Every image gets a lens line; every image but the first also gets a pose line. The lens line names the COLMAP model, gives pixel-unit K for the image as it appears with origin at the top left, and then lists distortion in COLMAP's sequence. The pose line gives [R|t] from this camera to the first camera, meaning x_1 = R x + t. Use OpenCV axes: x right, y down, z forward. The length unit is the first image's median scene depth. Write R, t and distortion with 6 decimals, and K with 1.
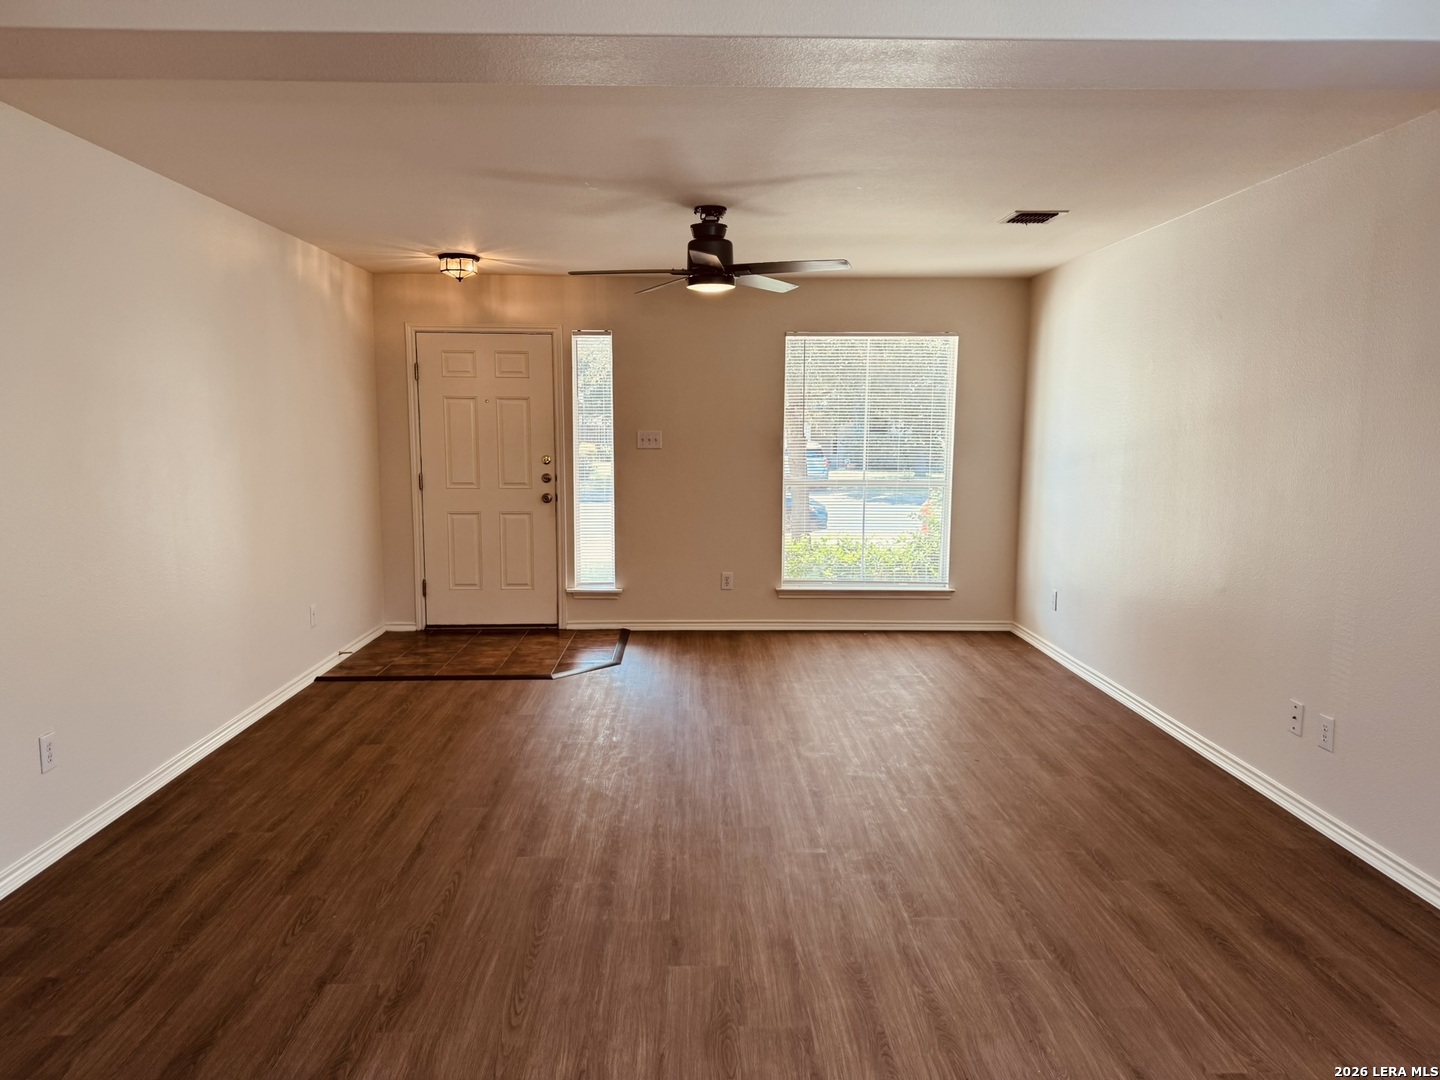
lens RADIAL K [[1005.6, 0, 720.1], [0, 1005.6, 540.2], [0, 0, 1]] dist [-0.024578, -0.012133]
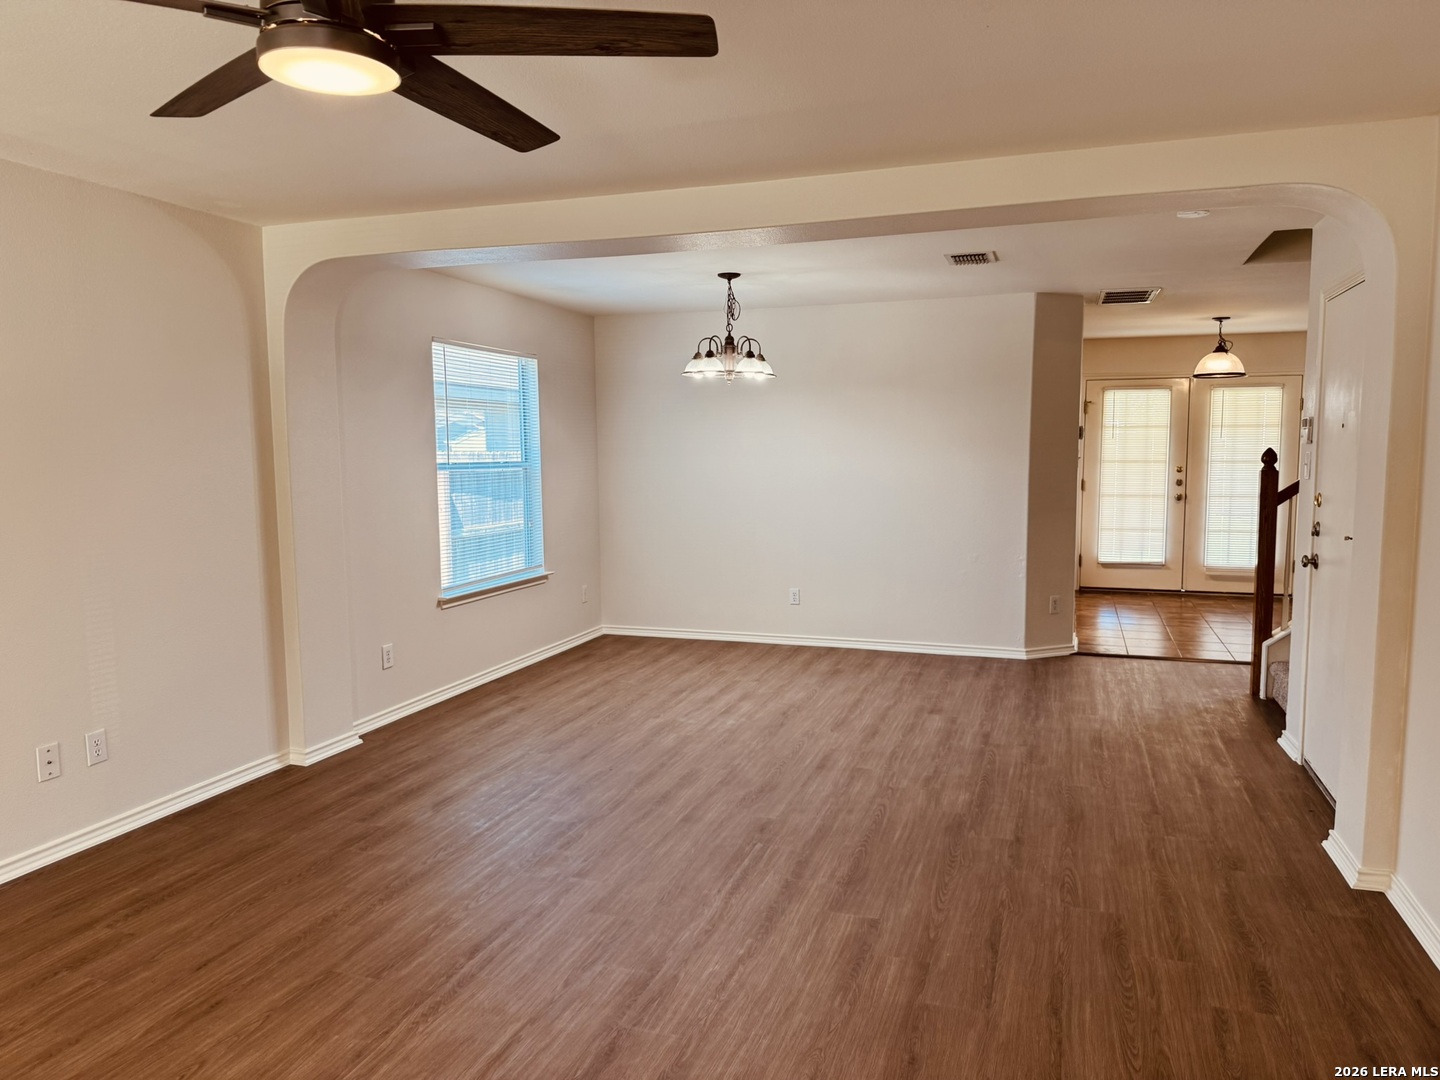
lens RADIAL K [[1005.6, 0, 718.0], [0, 1005.6, 540.7], [0, 0, 1]] dist [-0.024578, -0.012133]
pose [[-0.935737, -0.032028, 0.351241, -0.405541], [0.044460, 0.977213, 0.207551, -0.234512], [-0.349884, 0.209830, -0.912991, 1.959184]]
